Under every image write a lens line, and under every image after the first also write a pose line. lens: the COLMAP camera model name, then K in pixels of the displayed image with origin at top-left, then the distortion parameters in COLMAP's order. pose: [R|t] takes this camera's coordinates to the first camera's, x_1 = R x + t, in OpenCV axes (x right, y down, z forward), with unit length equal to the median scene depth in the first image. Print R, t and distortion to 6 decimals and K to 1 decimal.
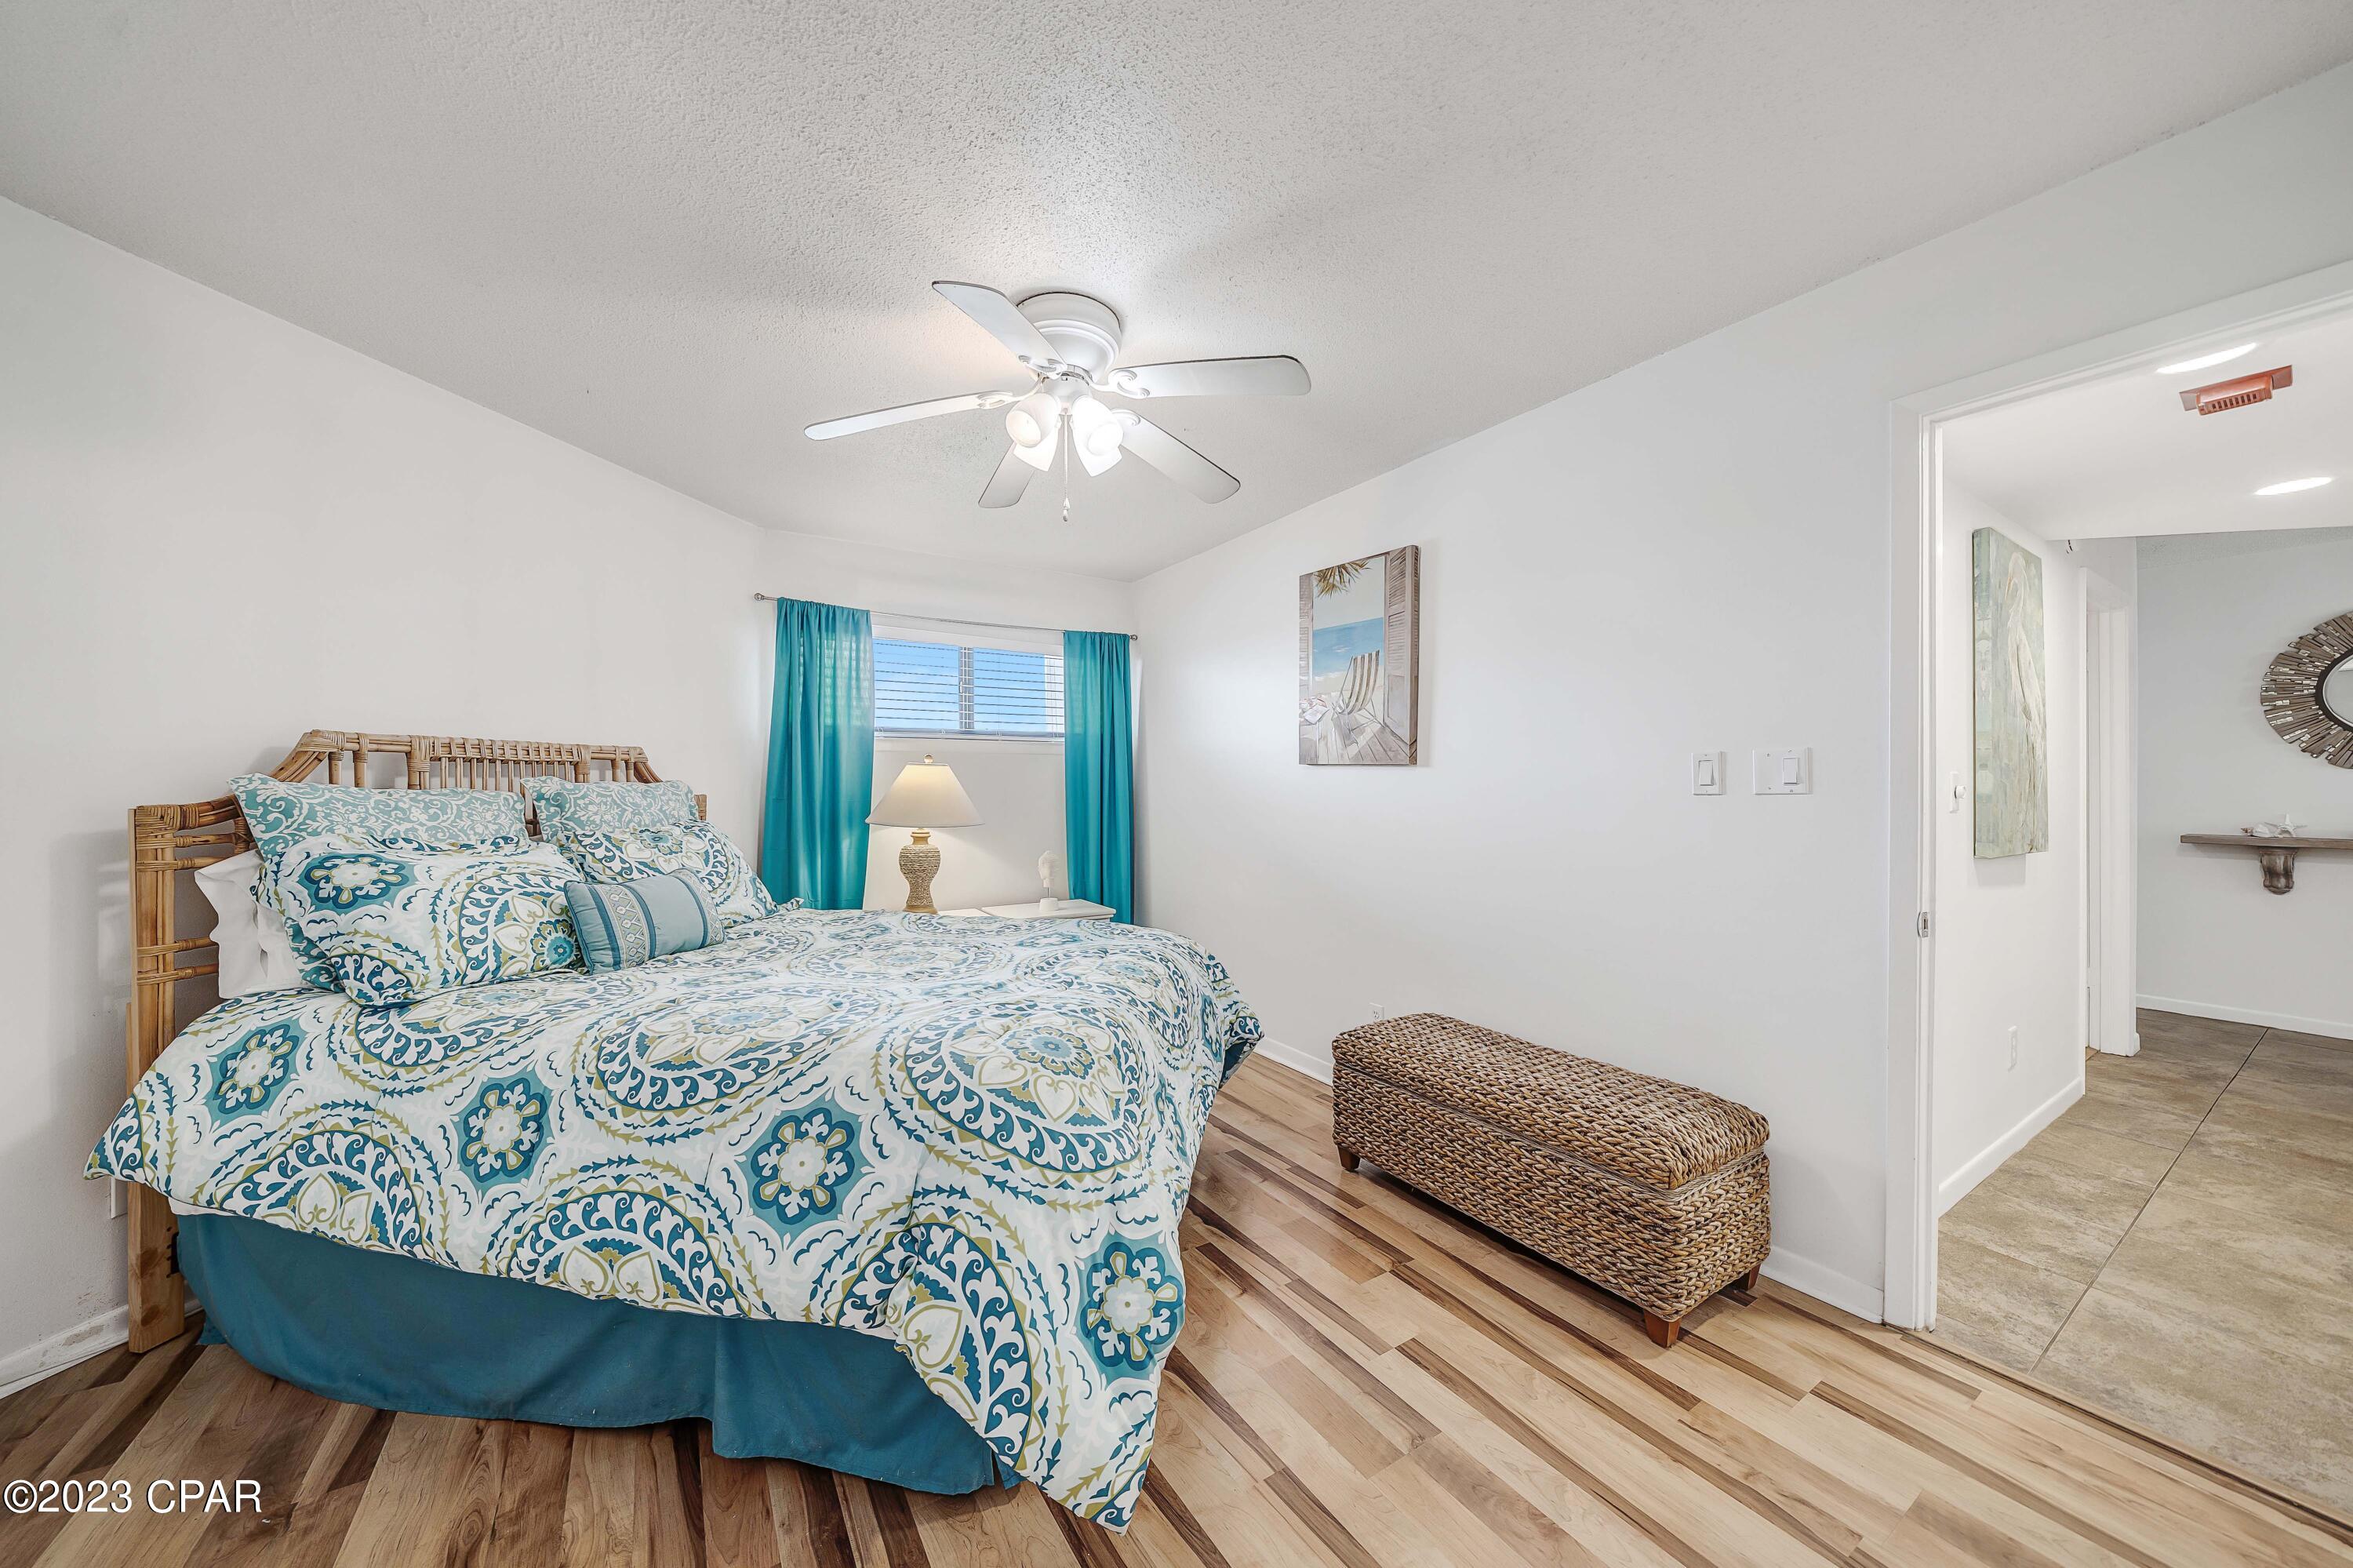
lens RADIAL K [[834.9, 0, 1177.3], [0, 834.9, 809.9], [0, 0, 1]] dist [-0.004982, 0.000291]
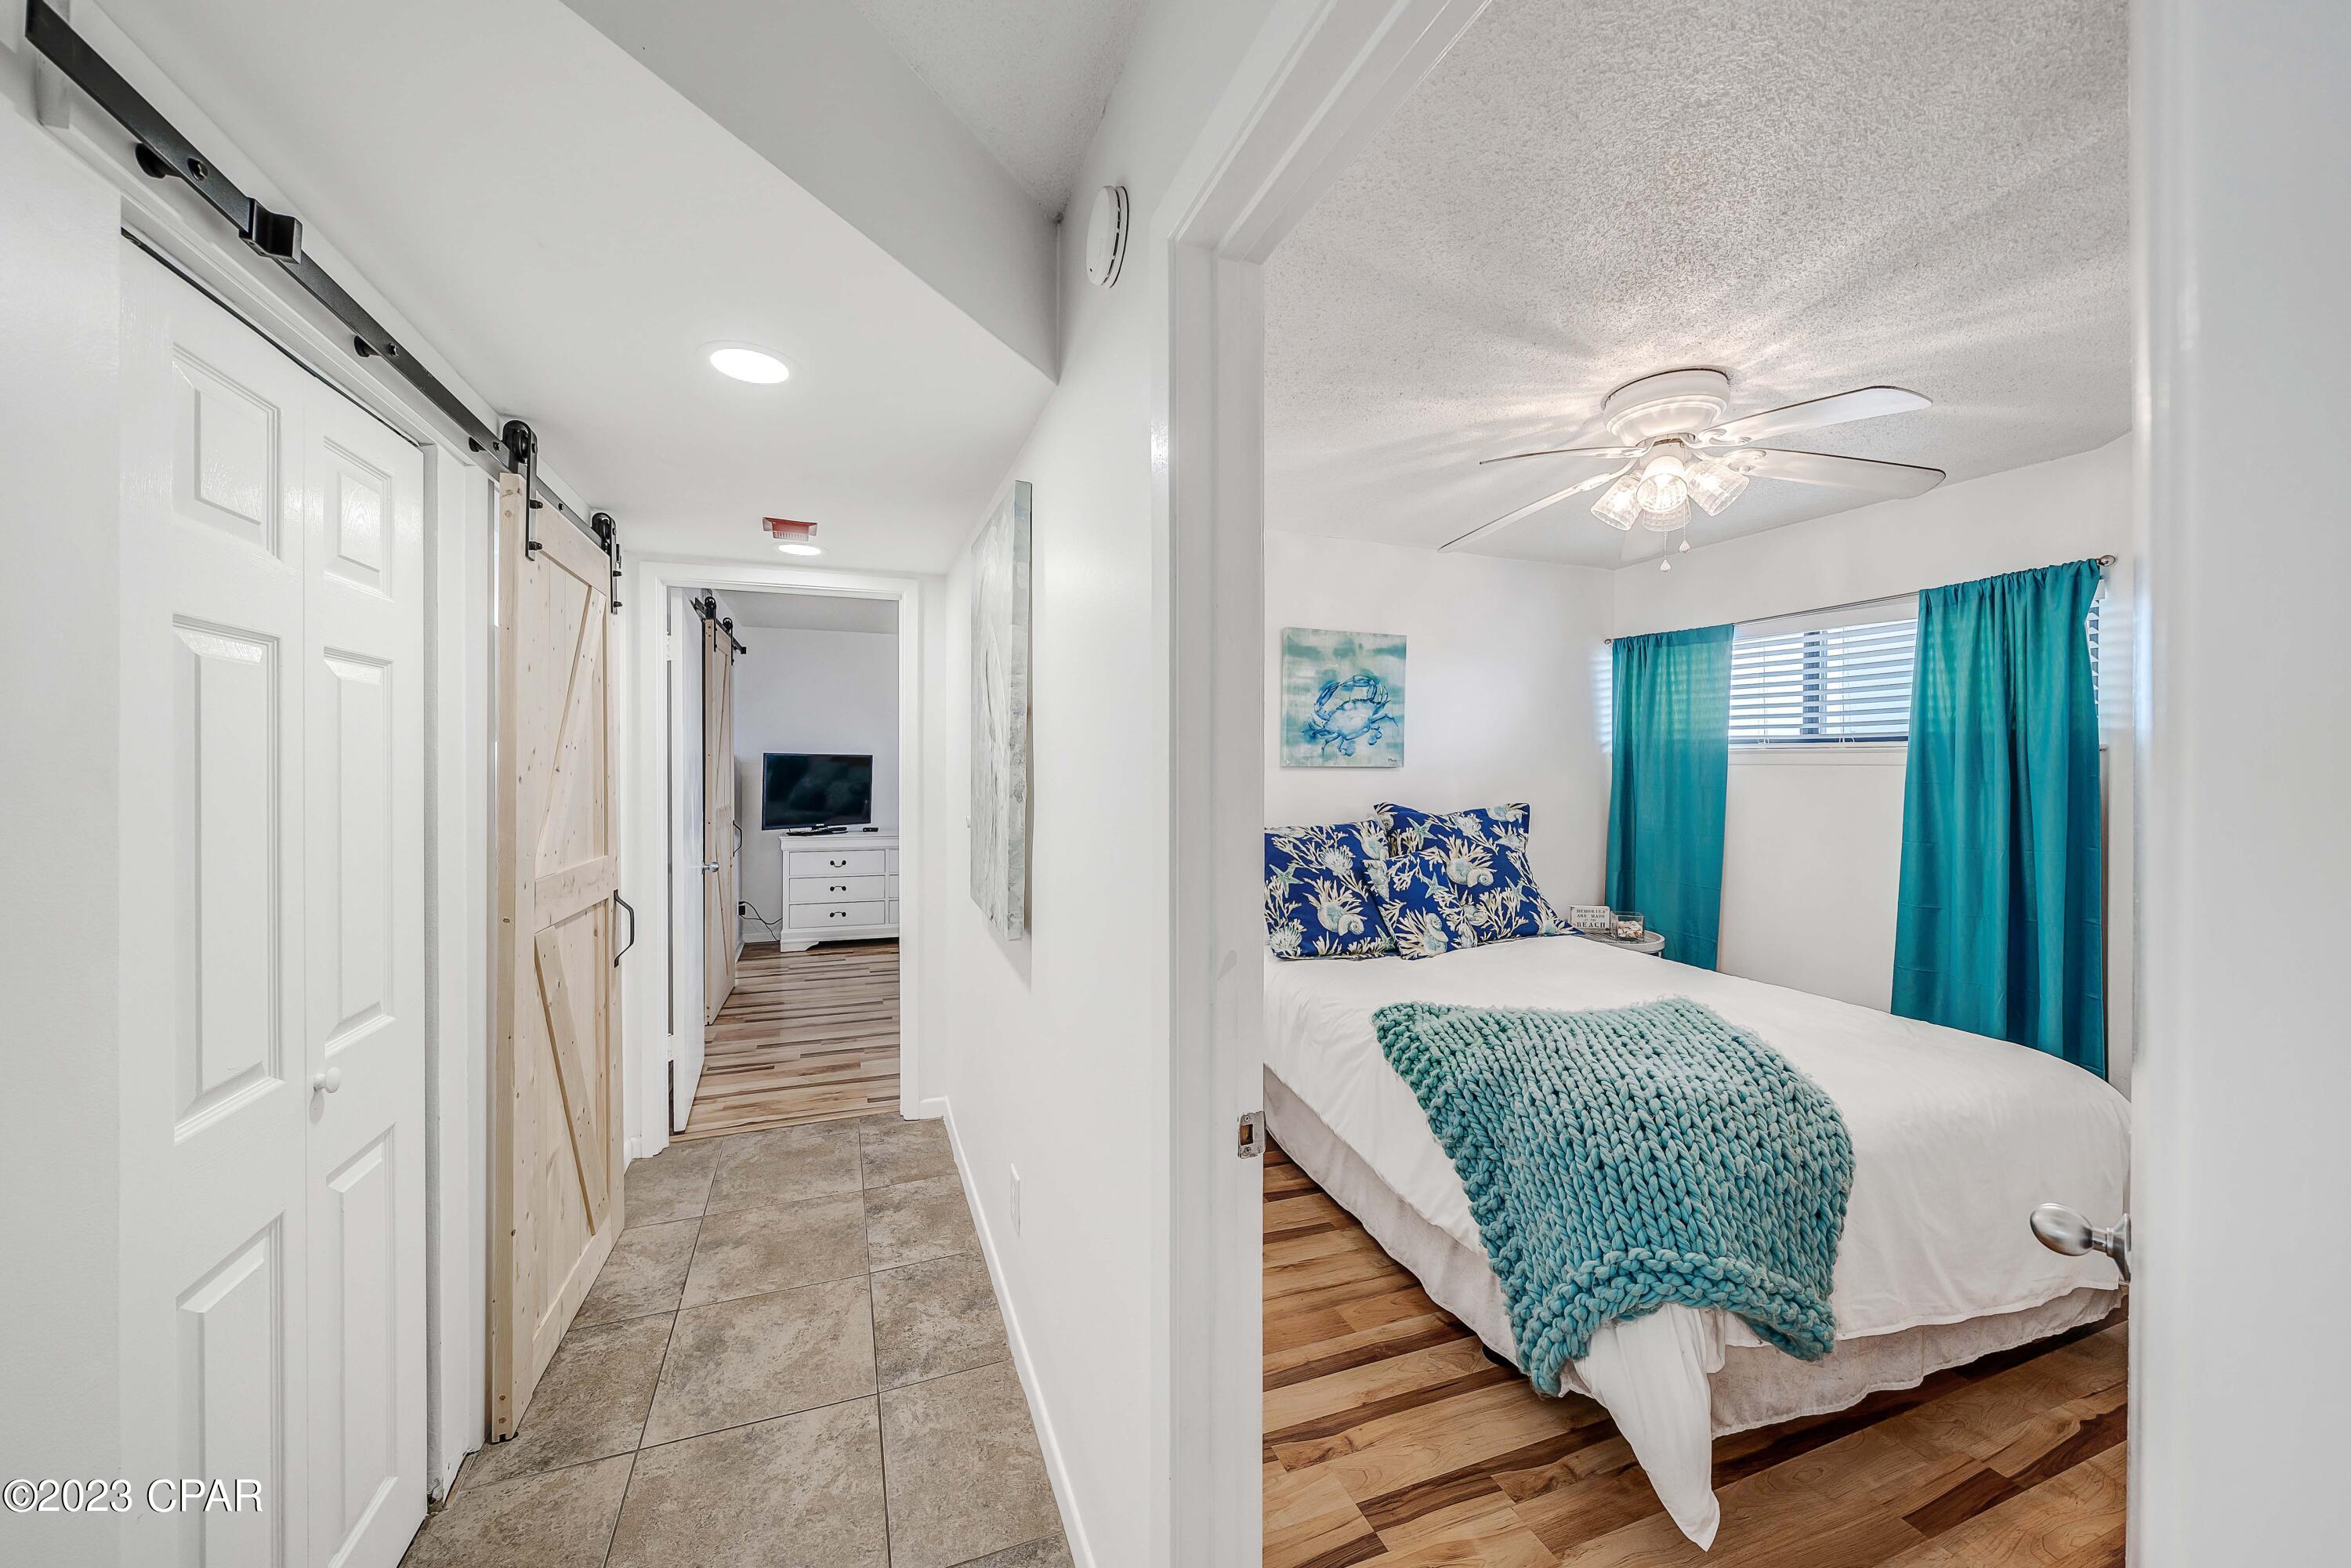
lens RADIAL K [[822.1, 0, 1169.4], [0, 822.1, 784.0], [0, 0, 1]] dist [-0.003505, -0.000161]
pose [[-0.199770, 0.025783, -0.979504, 1.731898], [-0.042658, 0.998477, 0.034982, -0.115851], [0.978914, 0.048772, -0.198366, 1.298748]]
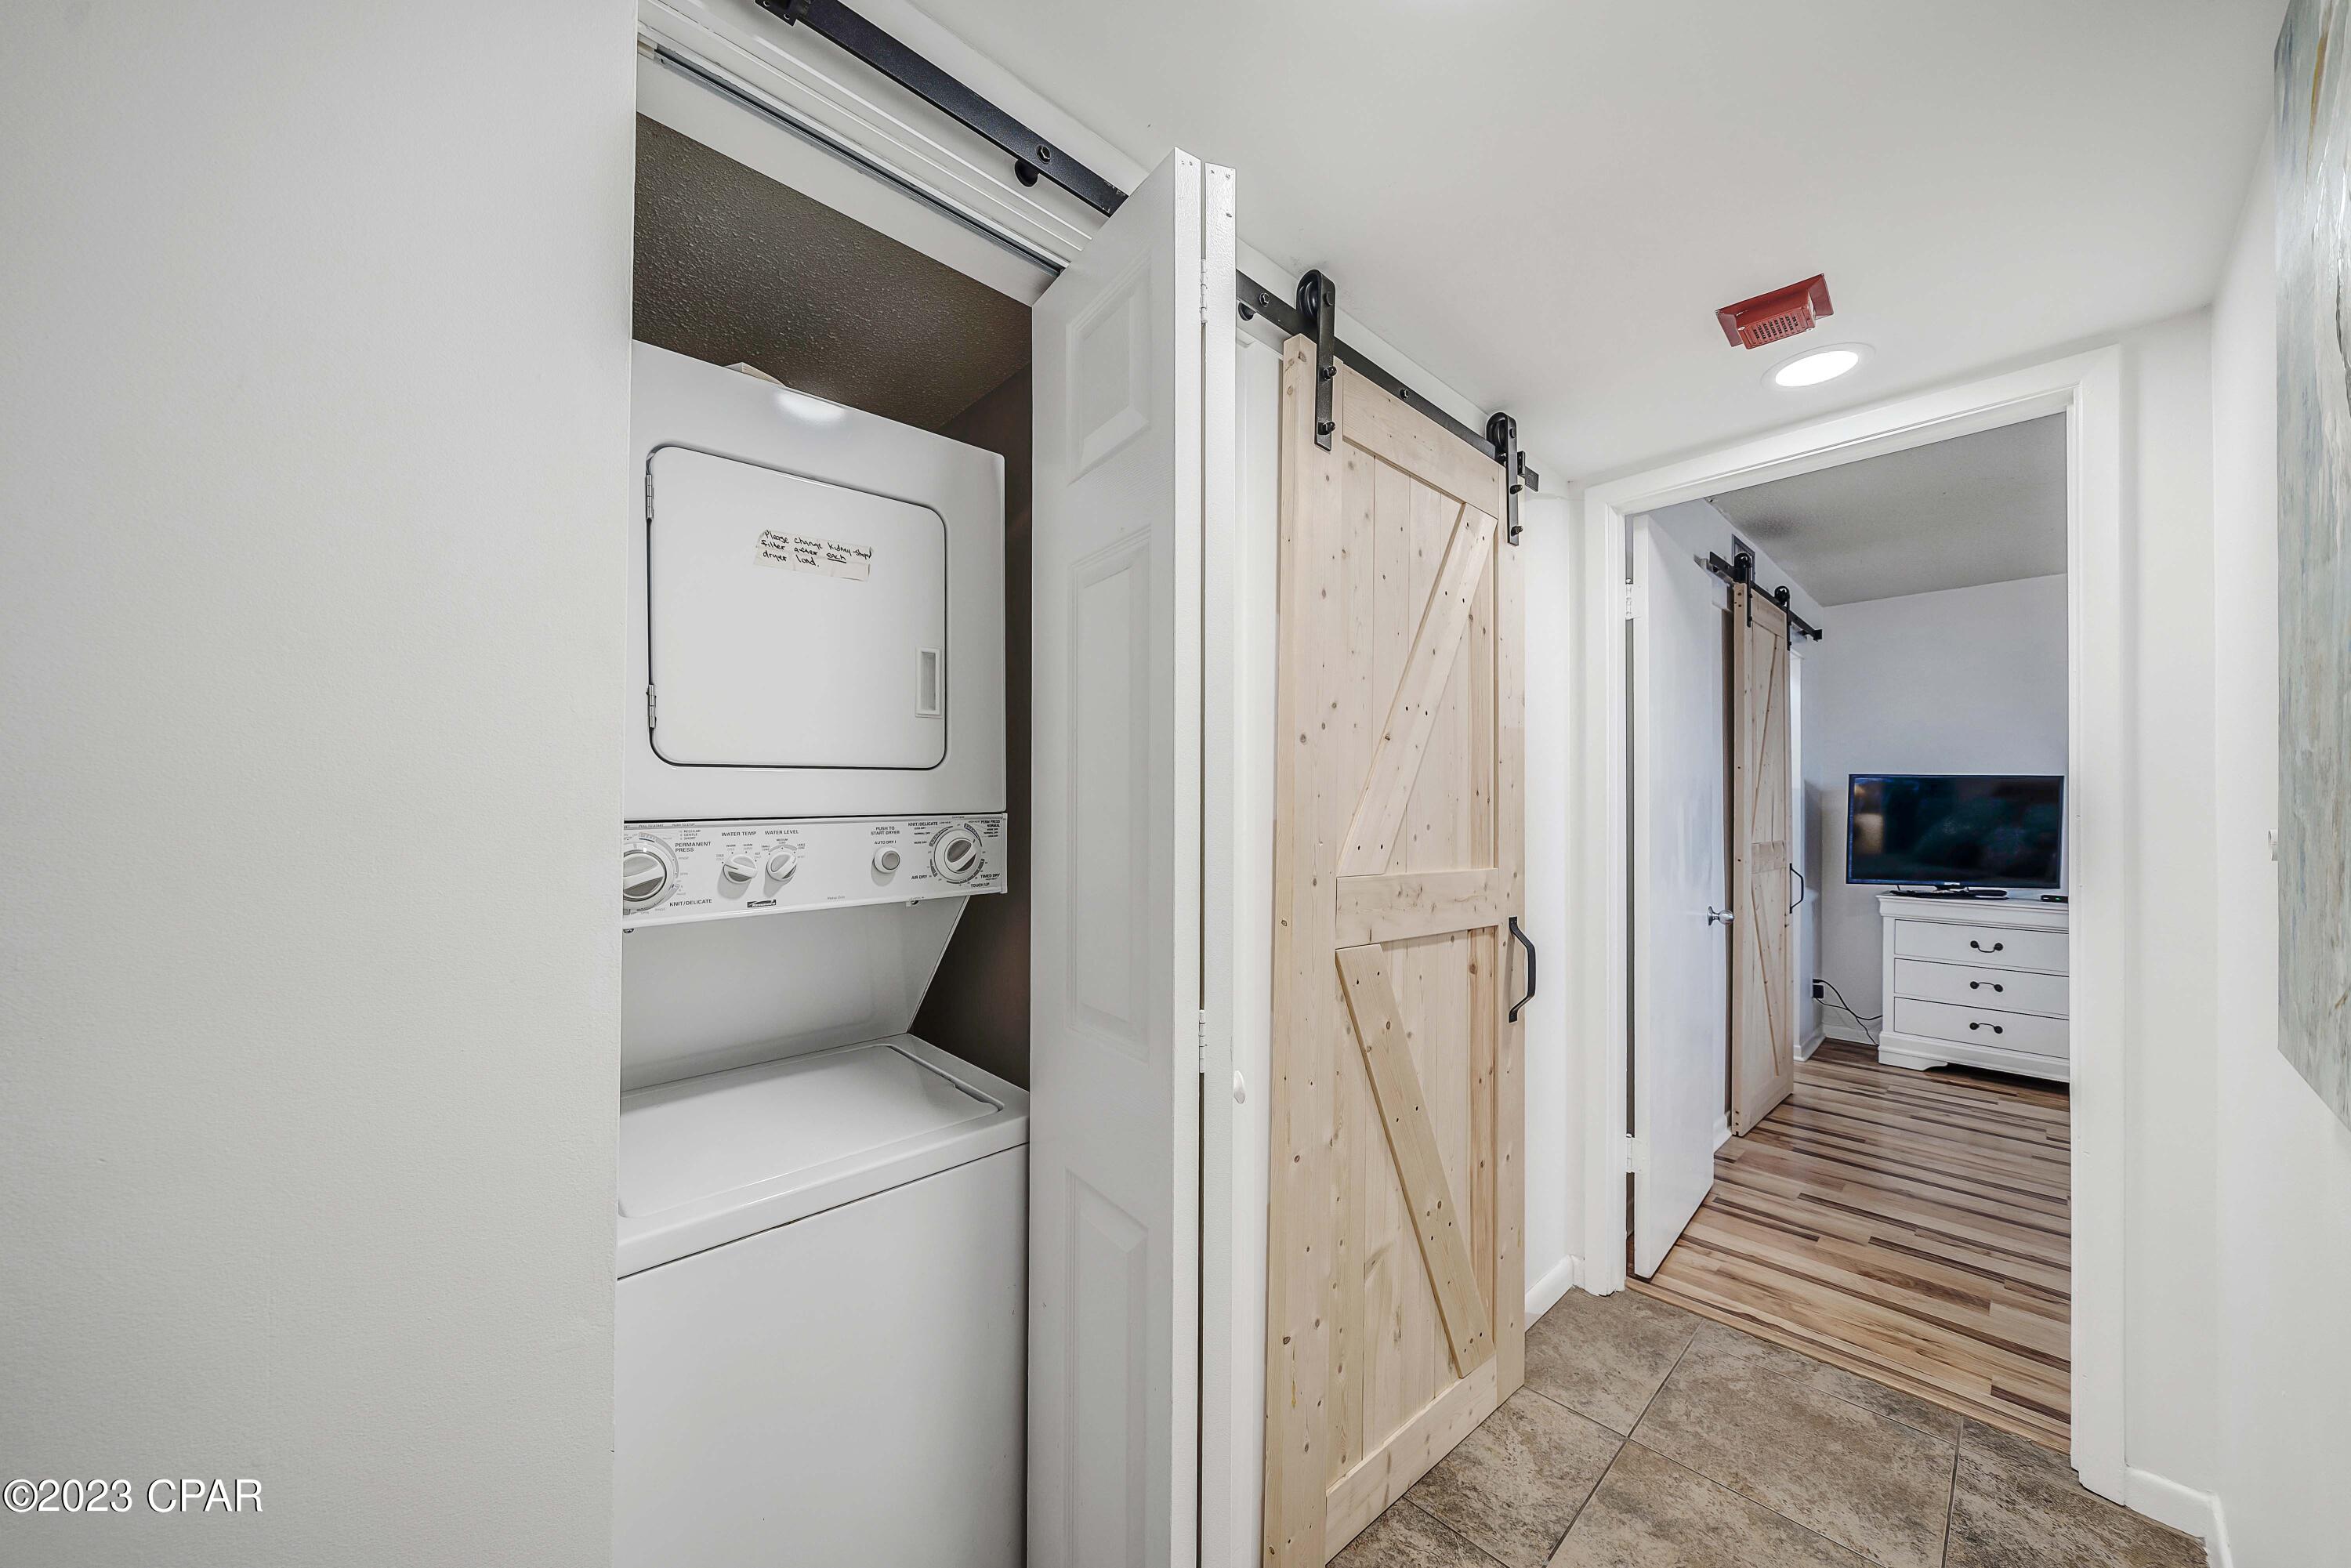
lens RADIAL K [[834.1, 0, 1176.3], [0, 834.1, 809.8], [0, 0, 1]] dist [-0.004982, 0.000291]
pose [[-0.984880, -0.006665, -0.173109, 1.370685], [-0.011942, 0.999495, 0.029456, -0.047978], [0.172825, 0.031078, -0.984462, 1.150318]]
